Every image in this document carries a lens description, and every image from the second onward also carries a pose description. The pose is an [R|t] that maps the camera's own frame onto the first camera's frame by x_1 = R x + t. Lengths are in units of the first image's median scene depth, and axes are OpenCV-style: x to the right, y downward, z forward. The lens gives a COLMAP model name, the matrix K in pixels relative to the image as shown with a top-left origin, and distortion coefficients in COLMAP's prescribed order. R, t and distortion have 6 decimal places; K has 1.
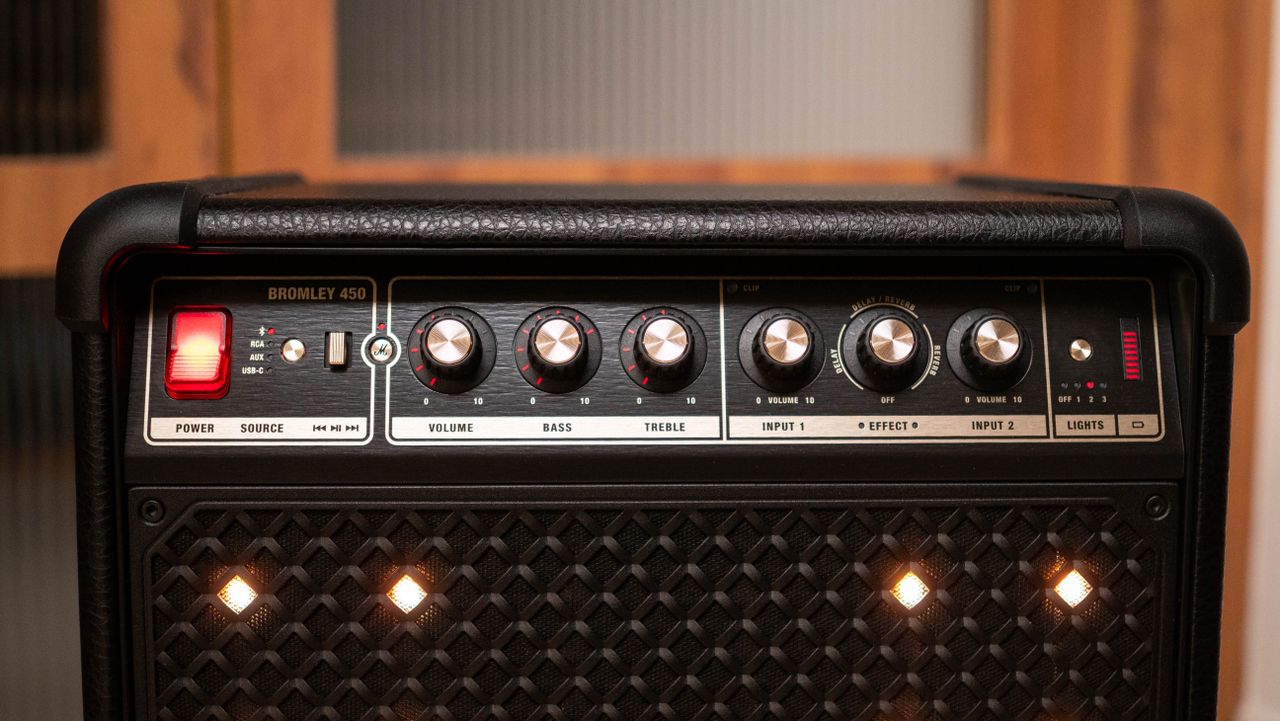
lens RADIAL K [[1898.7, 0, 635.6], [0, 1898.7, 354.7], [0, 0, 1]] dist [-0.128268, 0.000000]
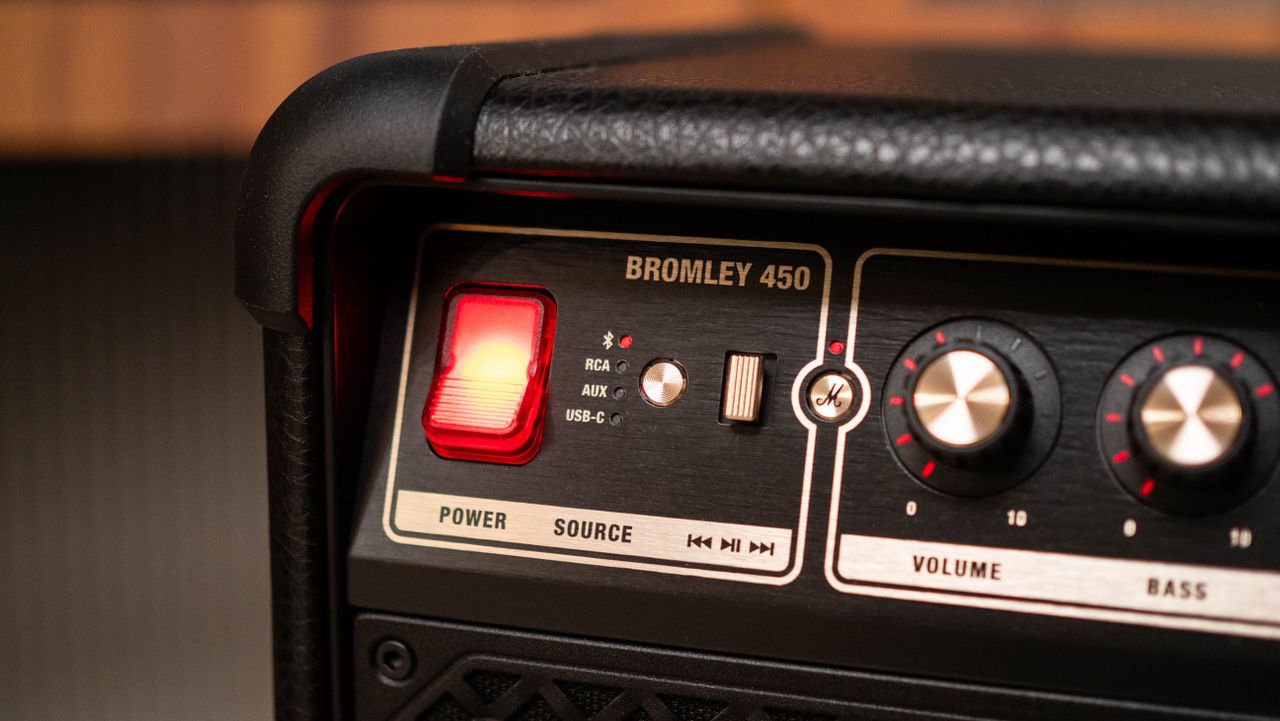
lens RADIAL K [[1898.7, 0, 640.5], [0, 1898.7, 365.1], [0, 0, 1]] dist [-0.128268, 0.000000]
pose [[0.940225, 0.077590, -0.331597, -0.015992], [-0.045278, 0.993536, 0.104095, -0.060519], [0.337530, -0.082859, 0.937661, 0.514080]]
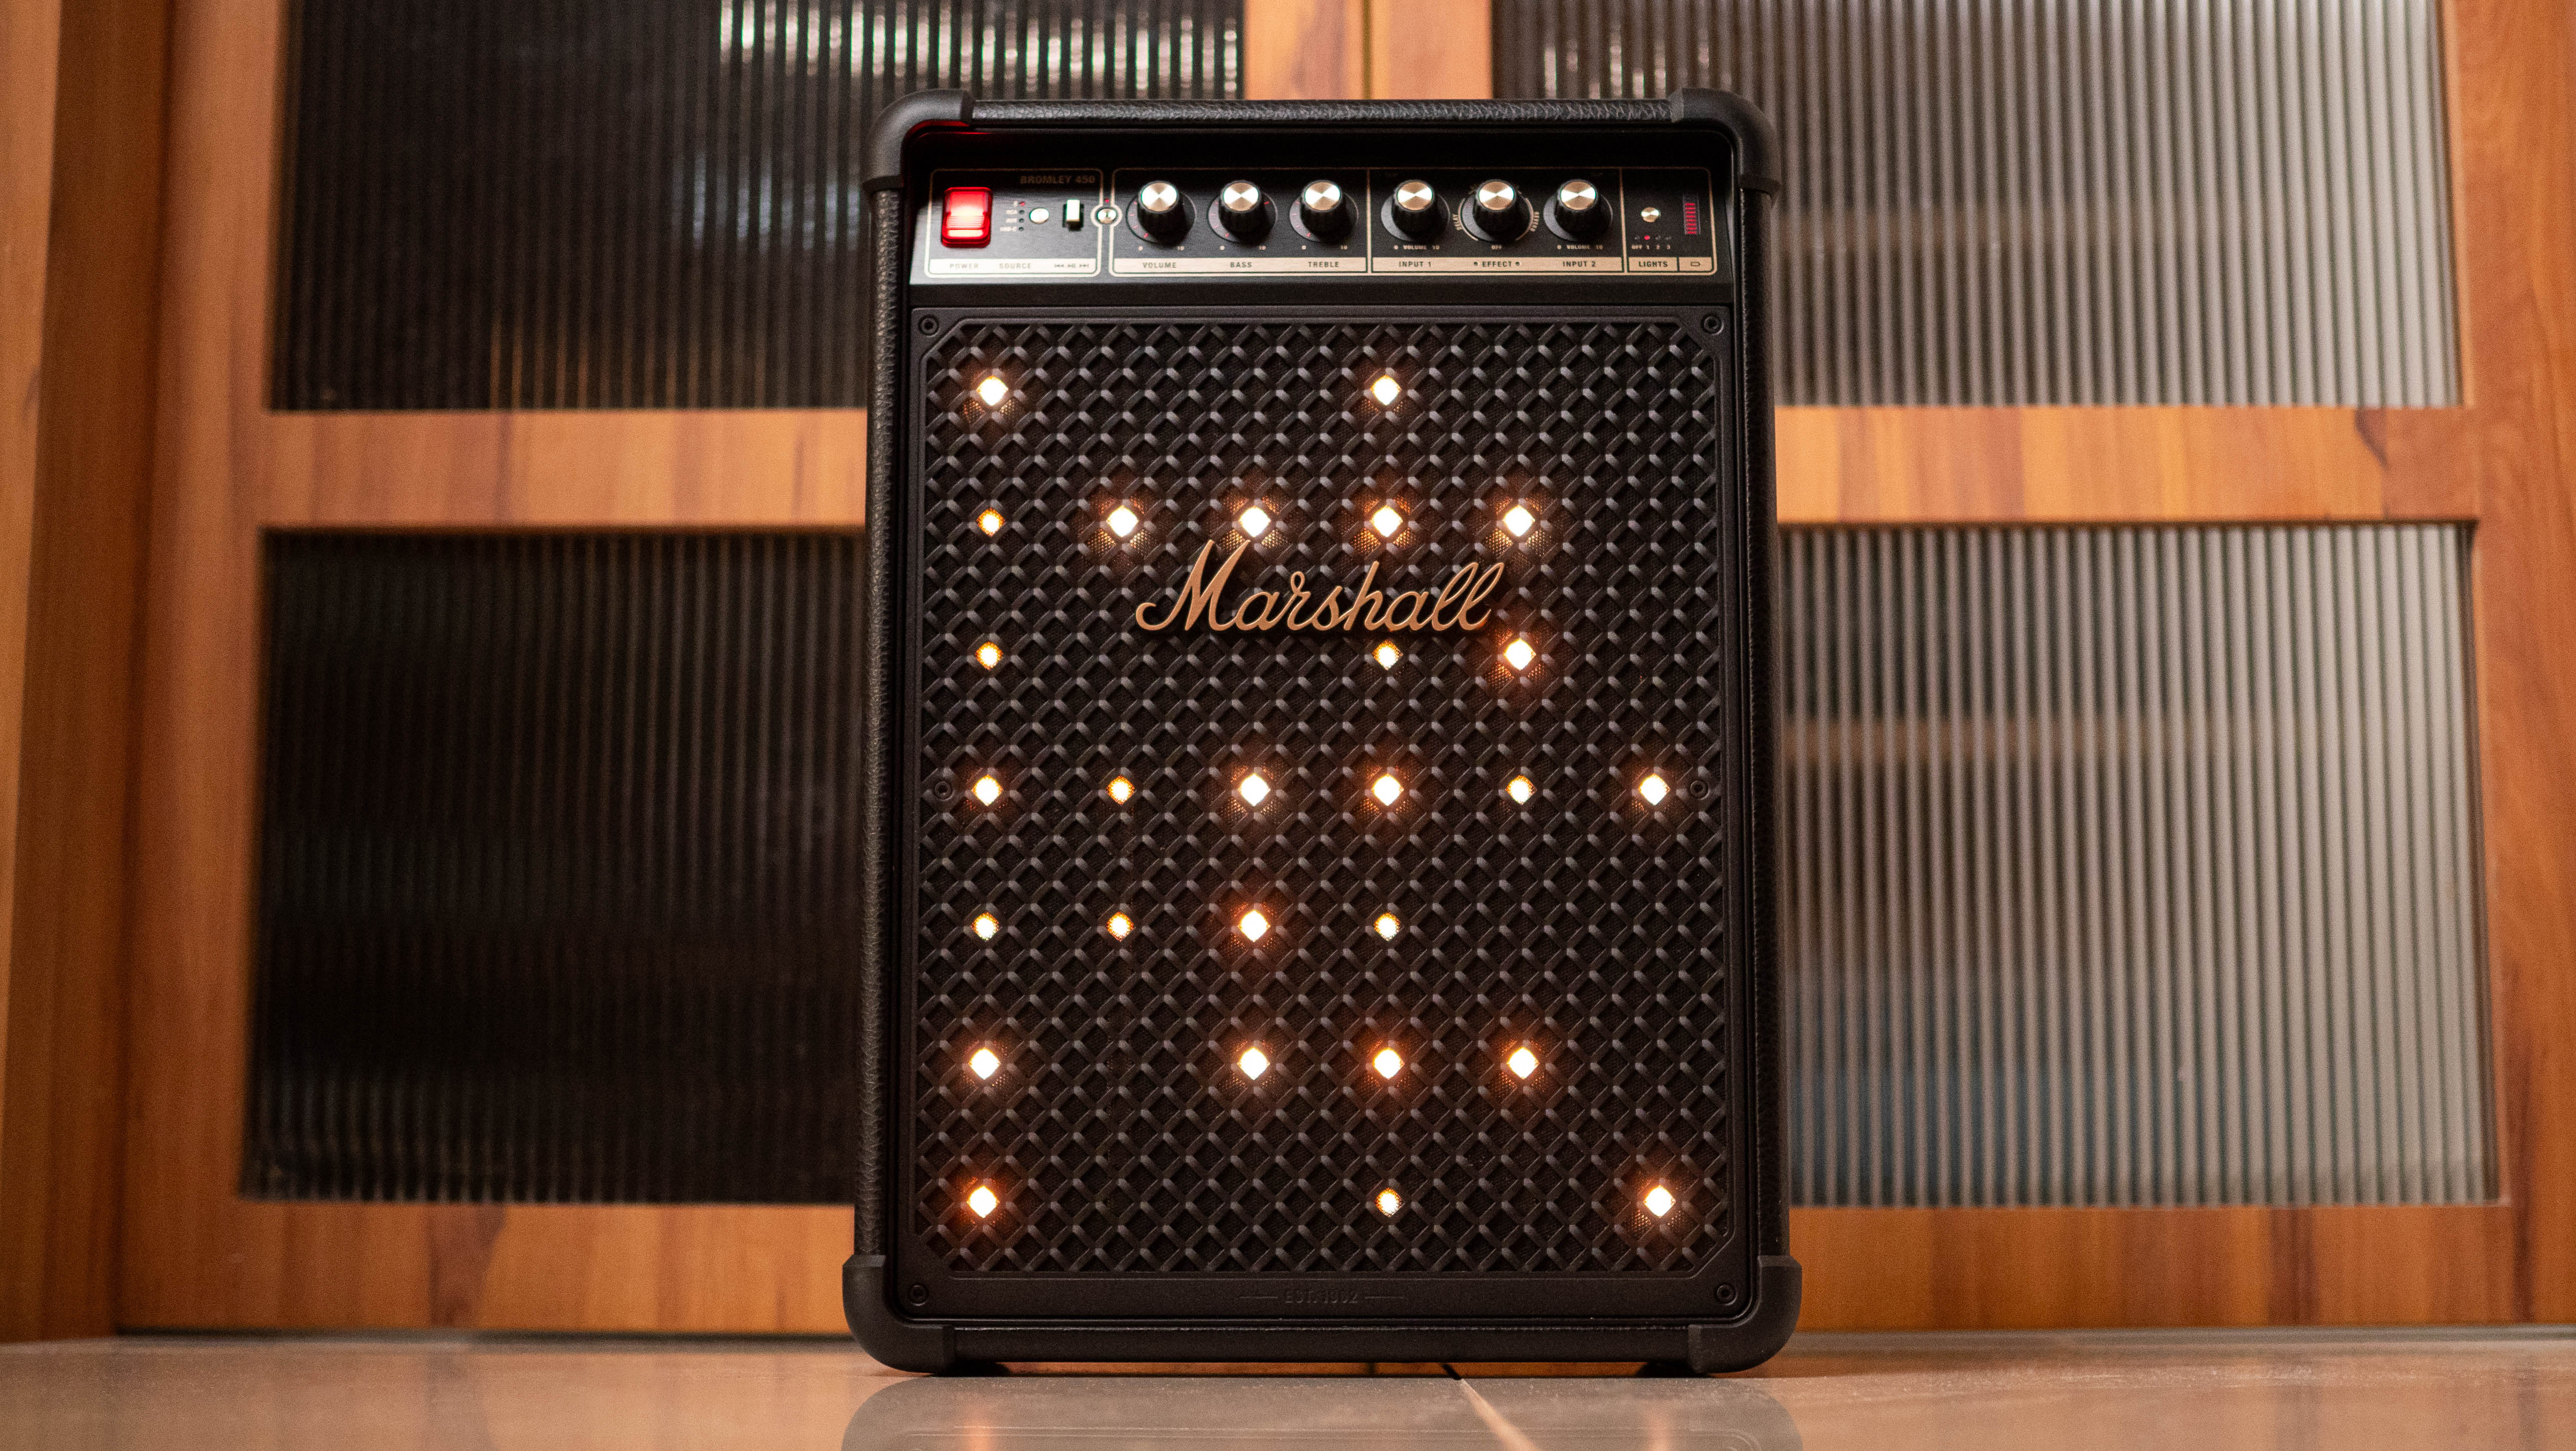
lens RADIAL K [[3821.3, 0, 1269.9], [0, 3821.3, 733.9], [0, 0, 1]] dist [-0.128268, 0.000000]
pose [[0.998367, -0.014207, -0.055329, 0.119004], [-0.000439, 0.966645, -0.256120, 1.018857], [0.057123, 0.255726, 0.965060, -1.443173]]
